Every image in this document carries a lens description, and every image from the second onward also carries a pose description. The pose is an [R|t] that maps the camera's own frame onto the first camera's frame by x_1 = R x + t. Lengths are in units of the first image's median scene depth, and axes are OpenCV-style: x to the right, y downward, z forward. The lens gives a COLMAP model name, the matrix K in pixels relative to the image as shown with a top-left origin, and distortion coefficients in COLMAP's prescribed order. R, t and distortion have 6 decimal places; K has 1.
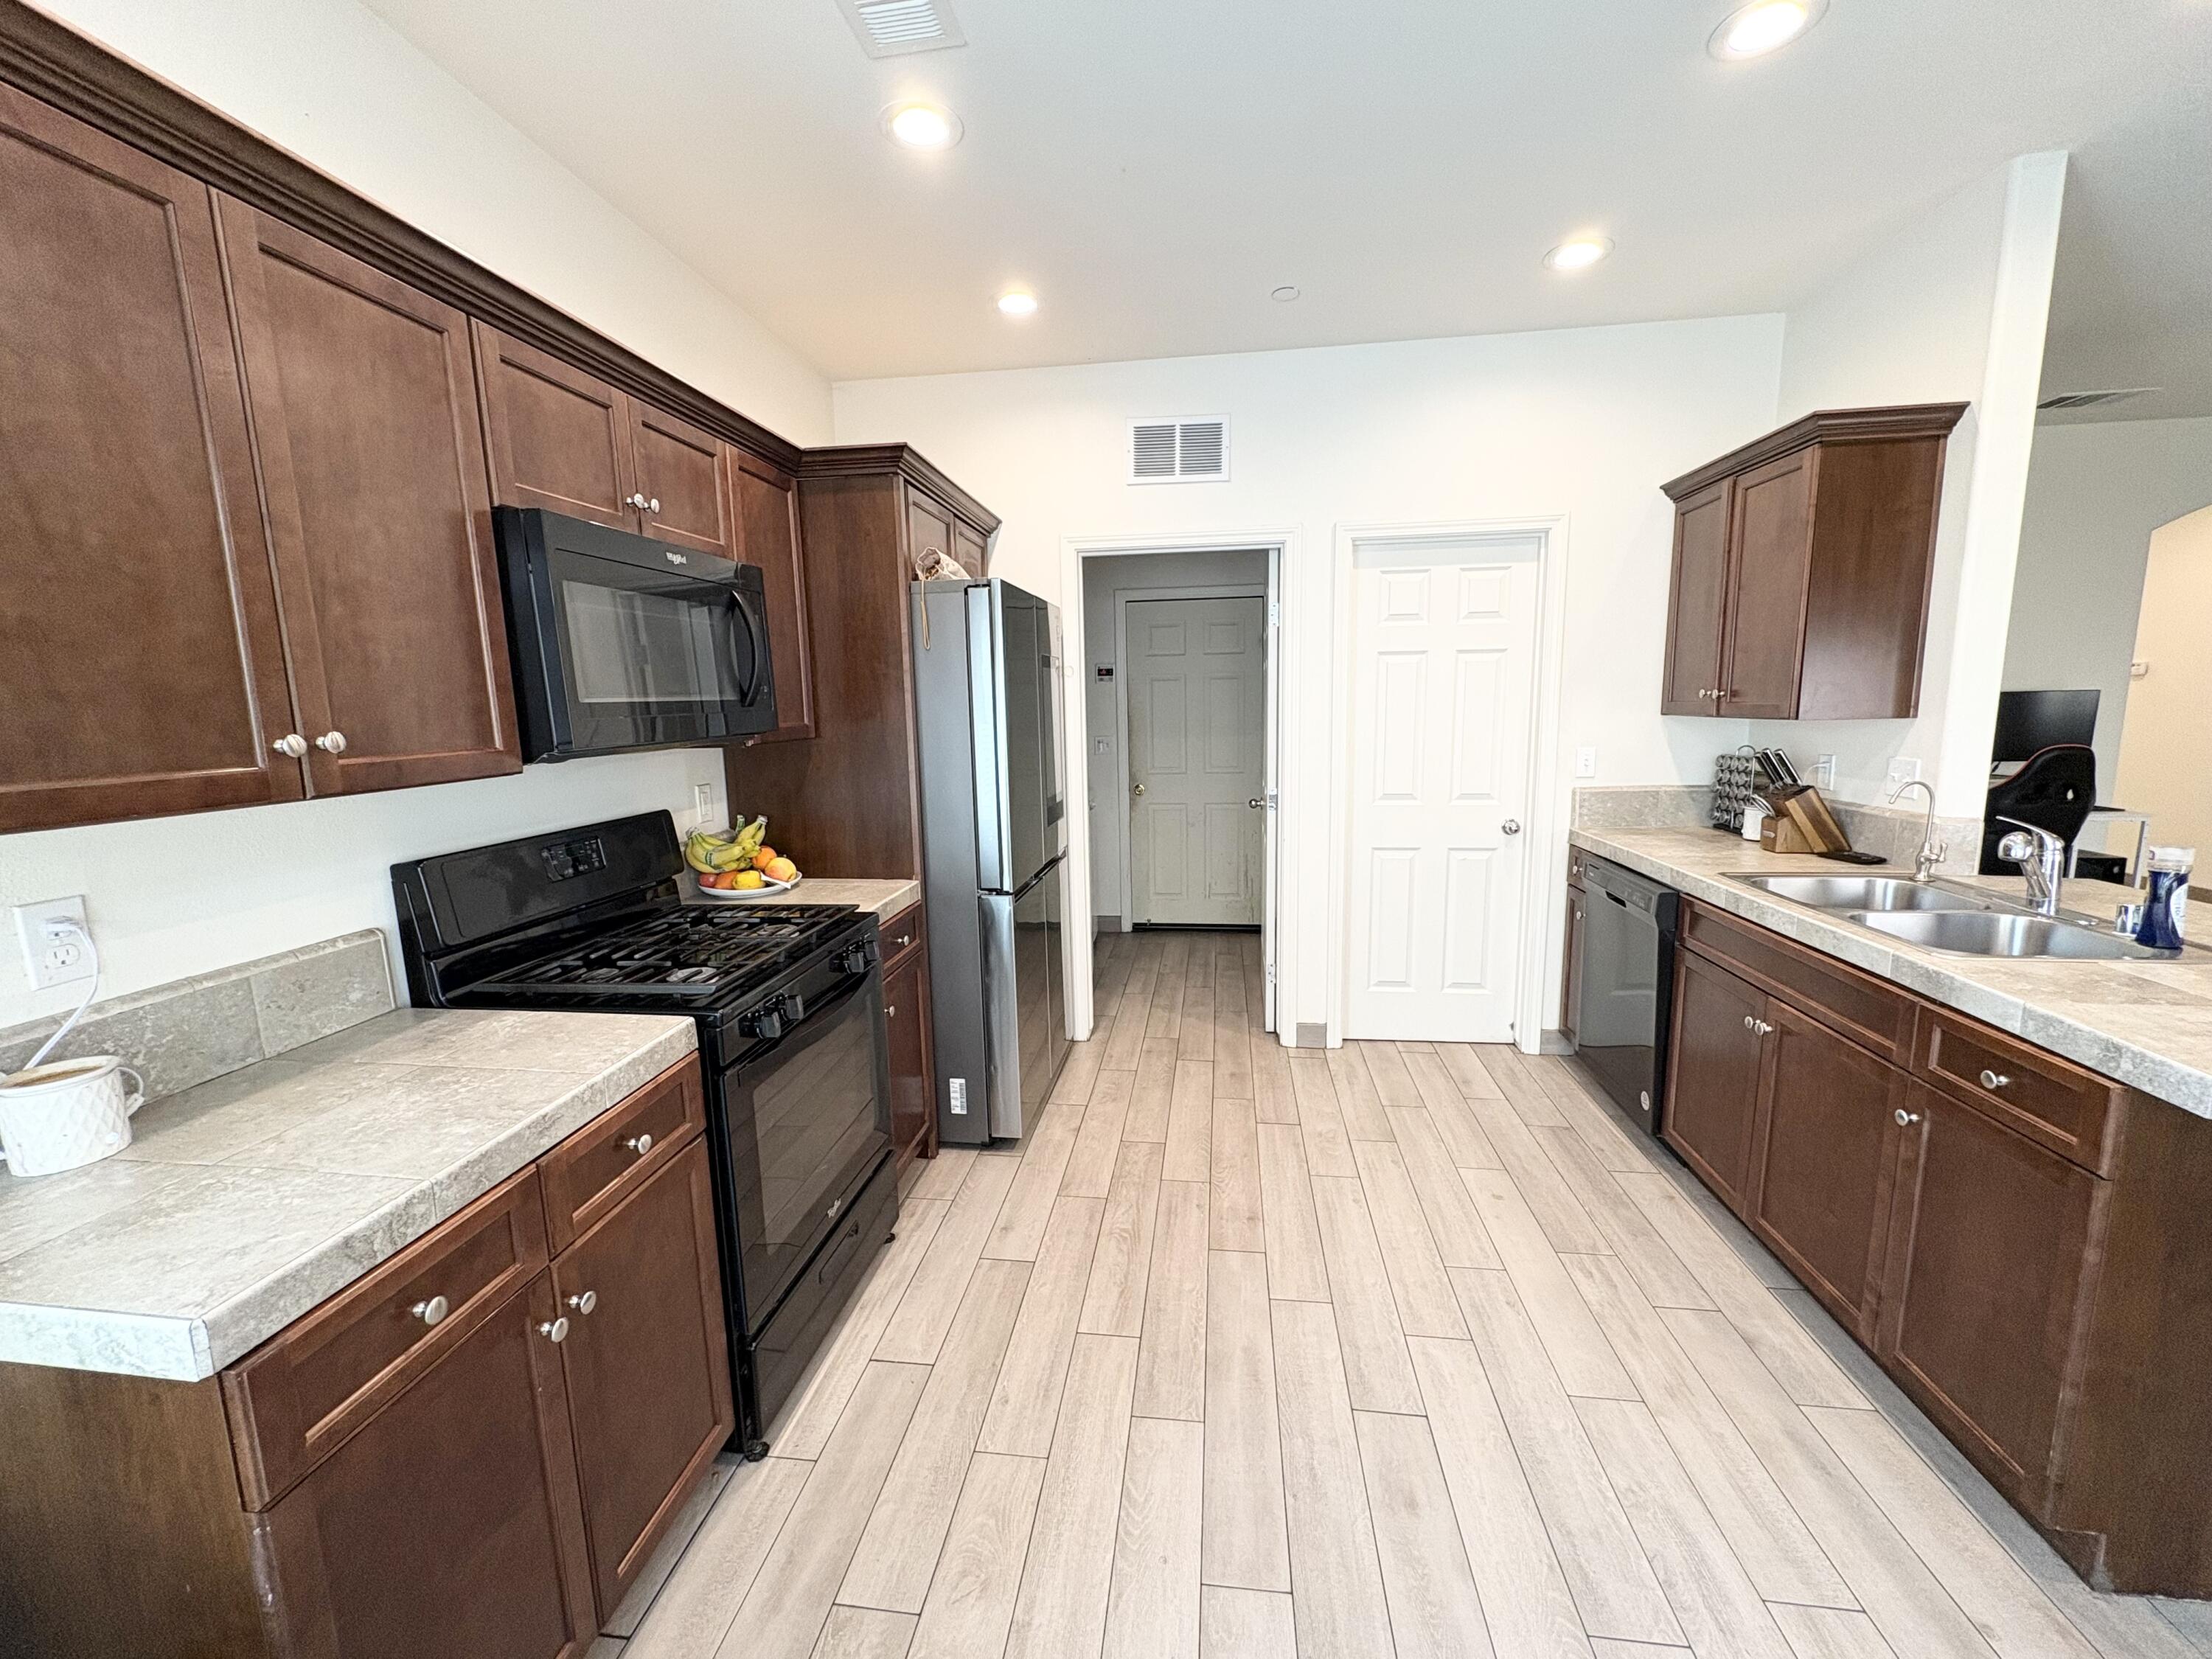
lens RADIAL K [[882.5, 0, 1104.4], [0, 882.5, 829.2], [0, 0, 1]] dist [0.000380, -0.000094]
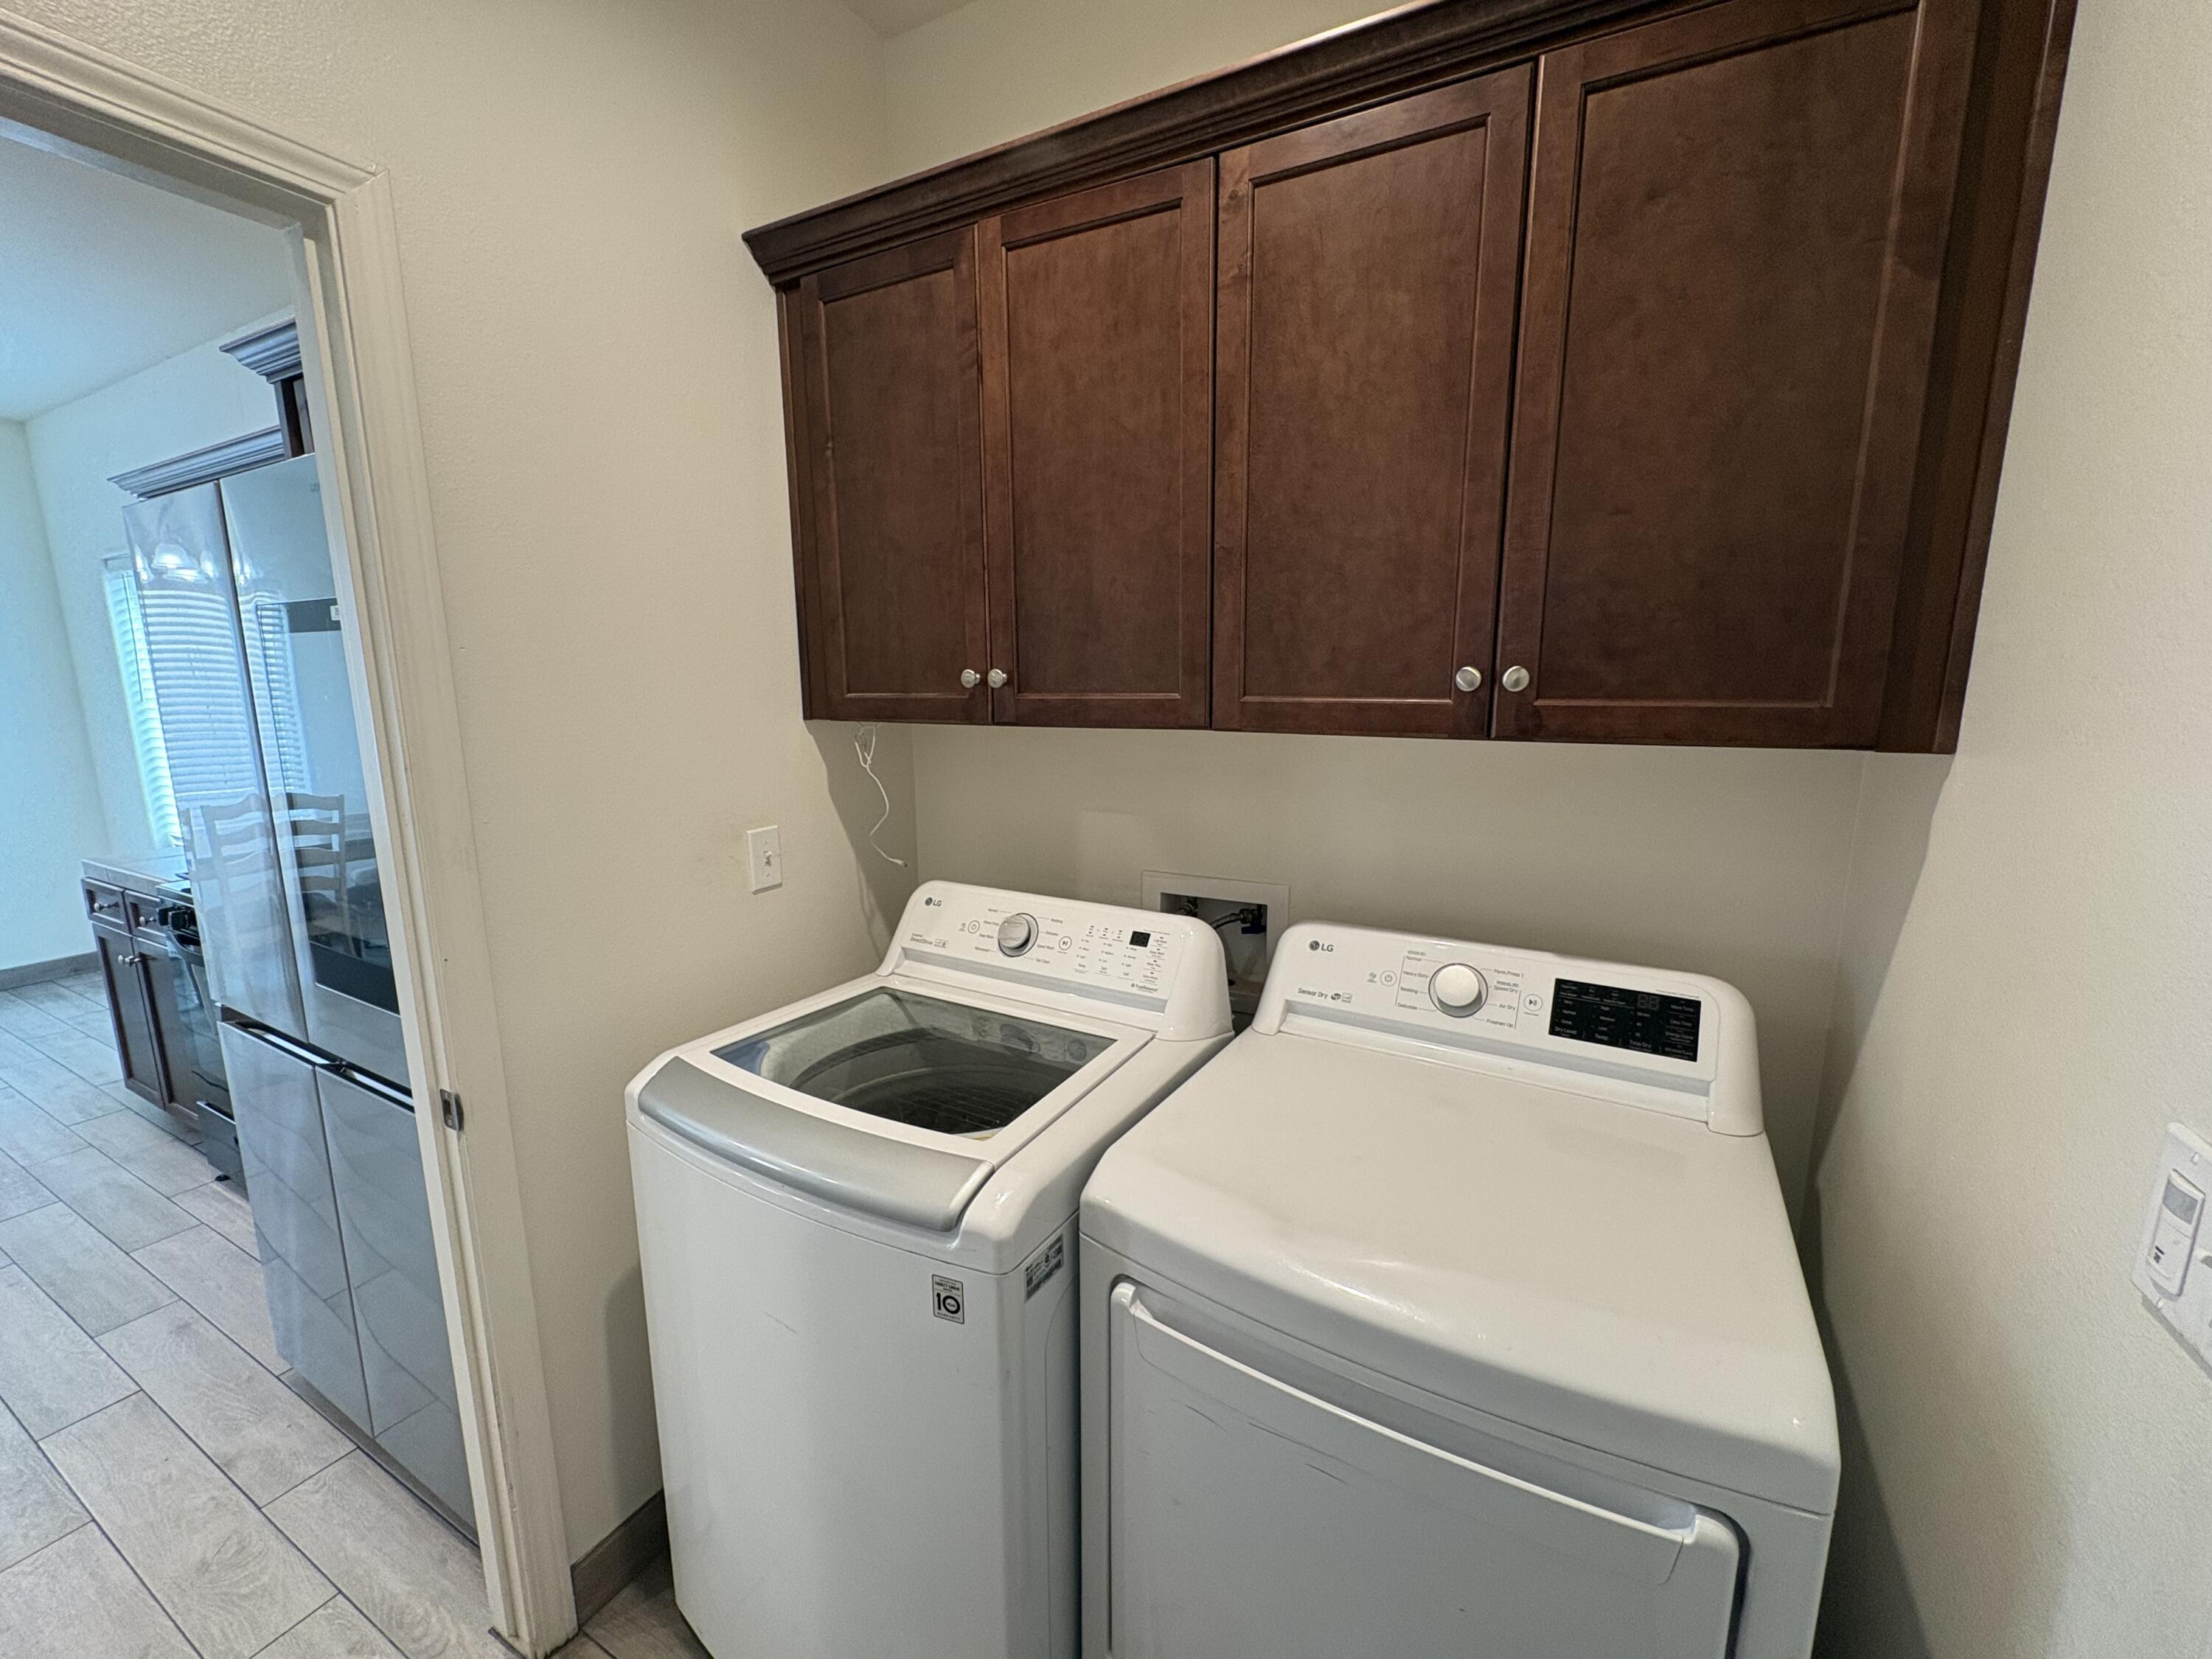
lens RADIAL K [[882.5, 0, 1104.4], [0, 882.5, 829.2], [0, 0, 1]] dist [0.000380, -0.000094]
pose [[-0.350130, 0.192721, -0.916661, 0.091814], [-0.126350, 0.959945, 0.250082, -0.096801], [0.928140, 0.203382, -0.311755, 0.686275]]
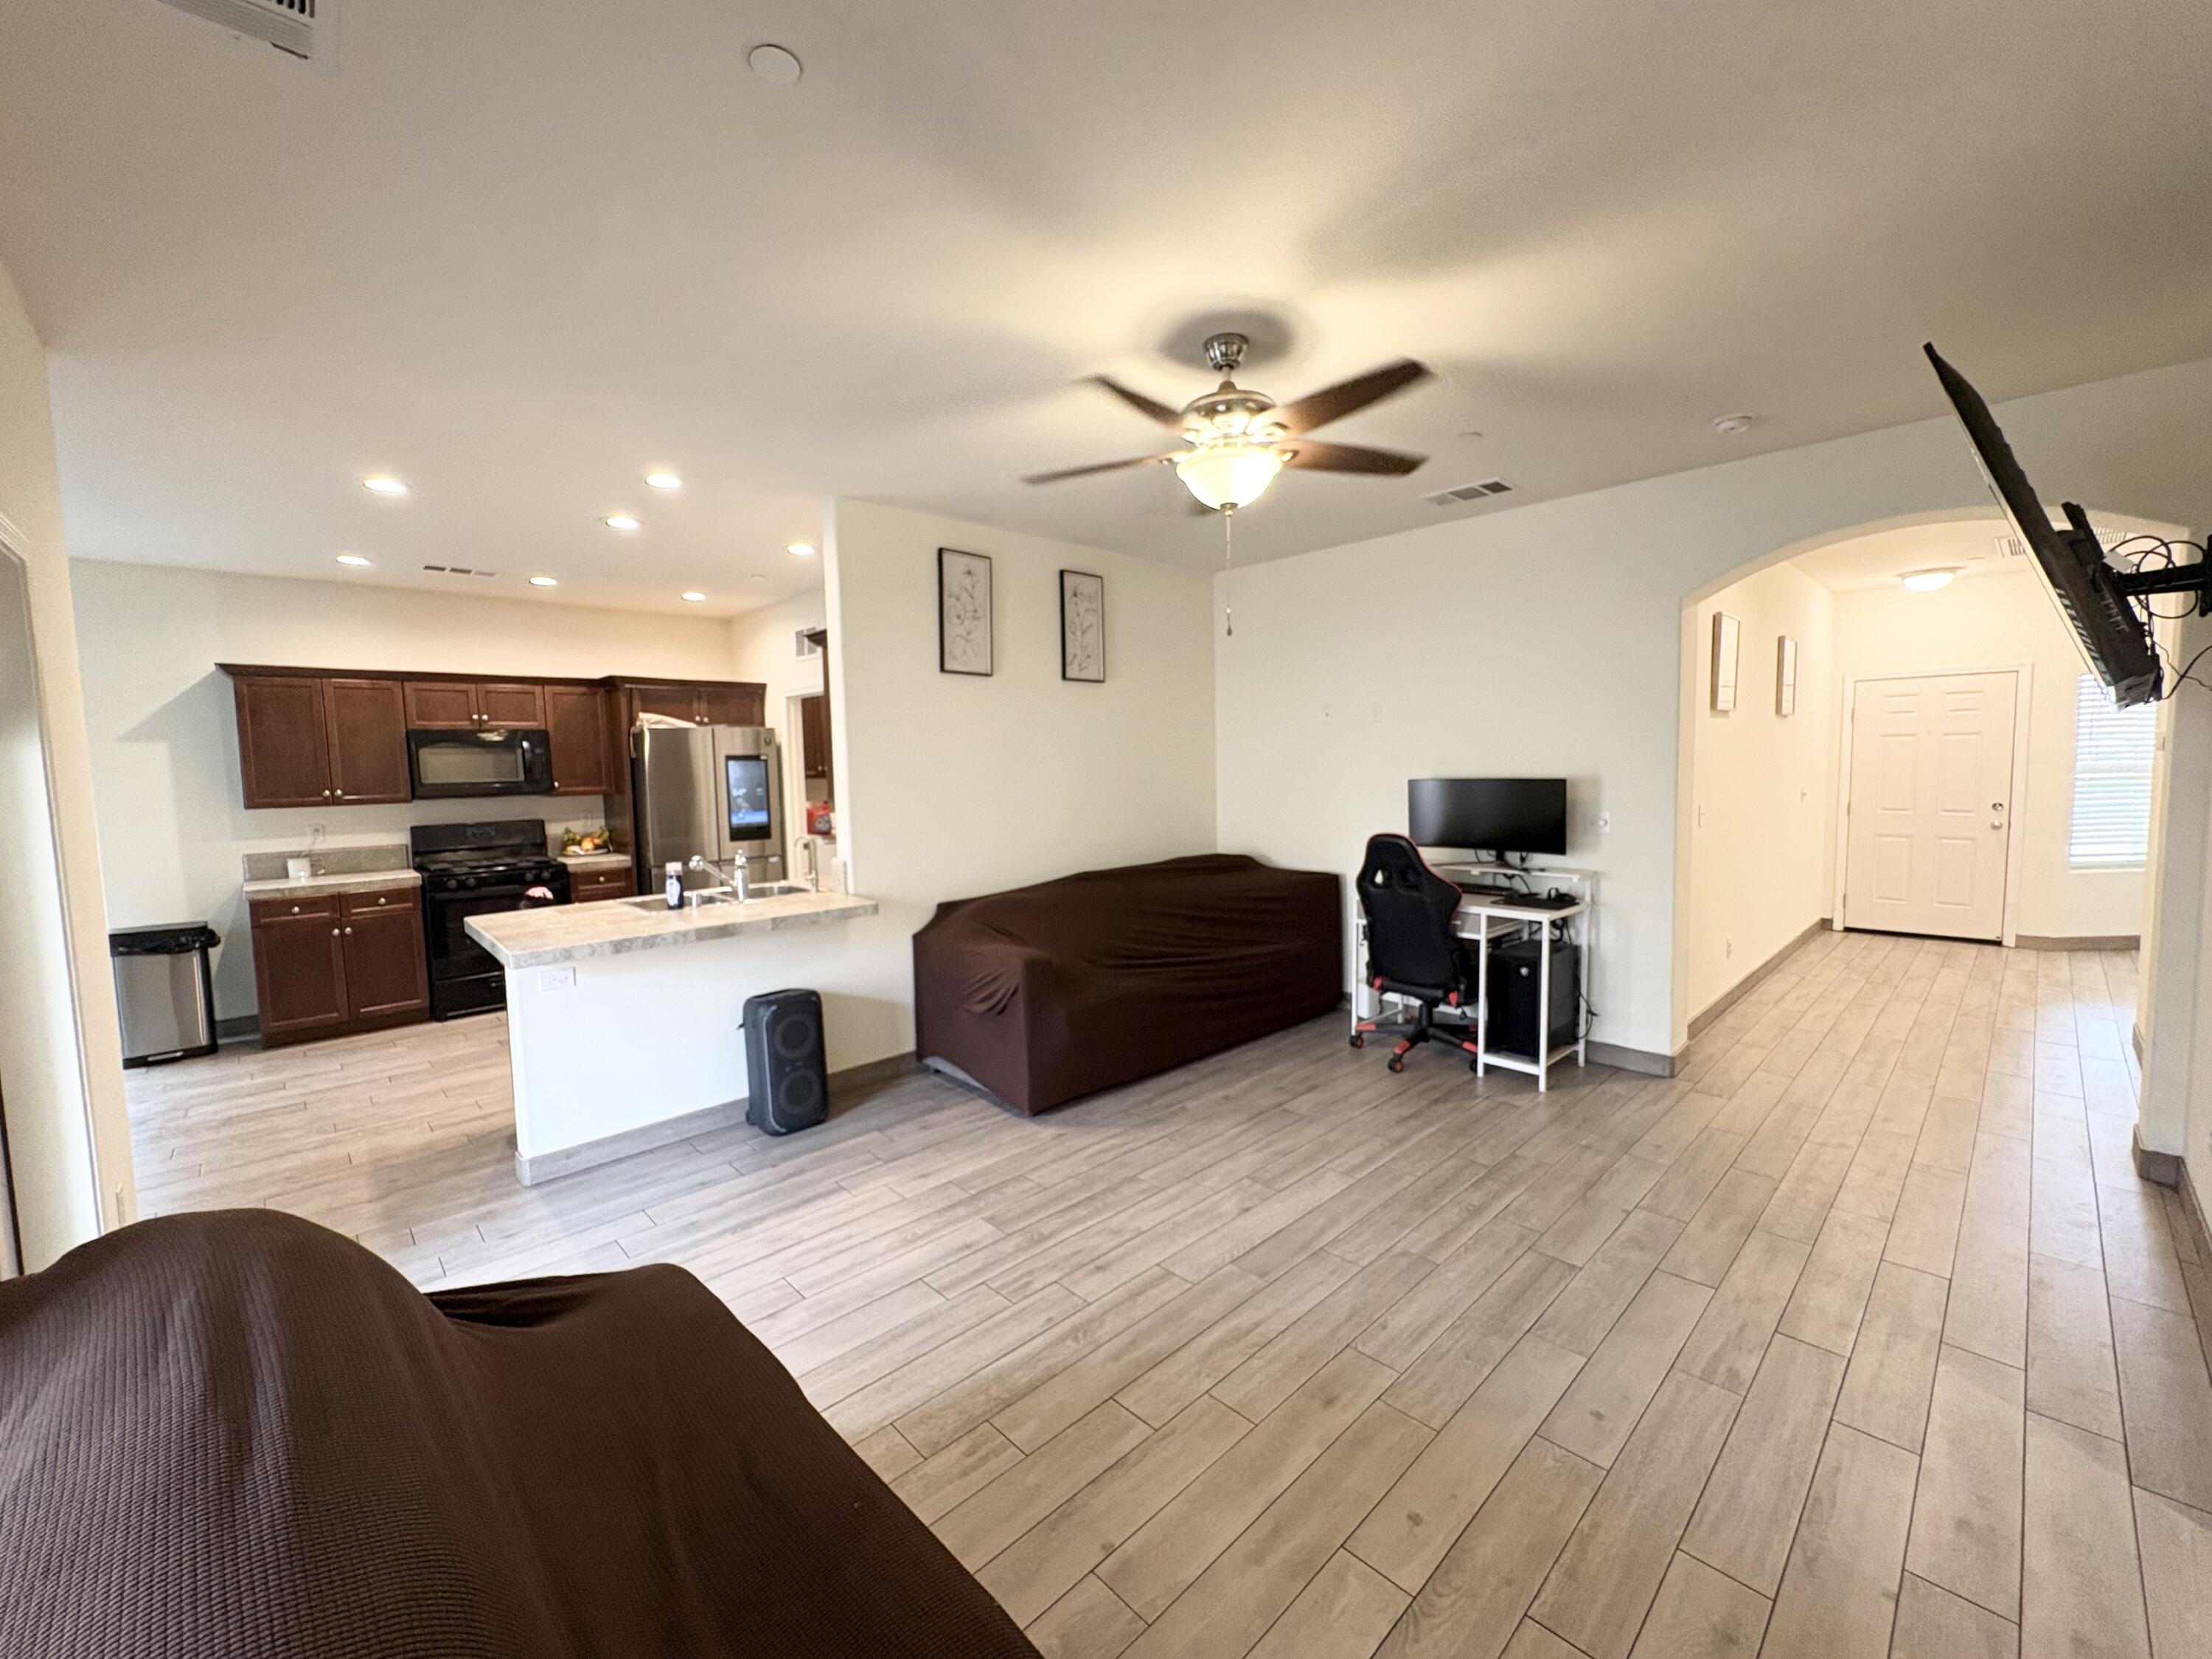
lens RADIAL K [[882.5, 0, 1104.4], [0, 882.5, 829.2], [0, 0, 1]] dist [0.000380, -0.000094]
pose [[0.783182, 0.051801, -0.619630, 2.167058], [-0.086863, 0.995867, -0.026537, -0.059465], [0.615695, 0.074606, 0.784445, -0.040099]]
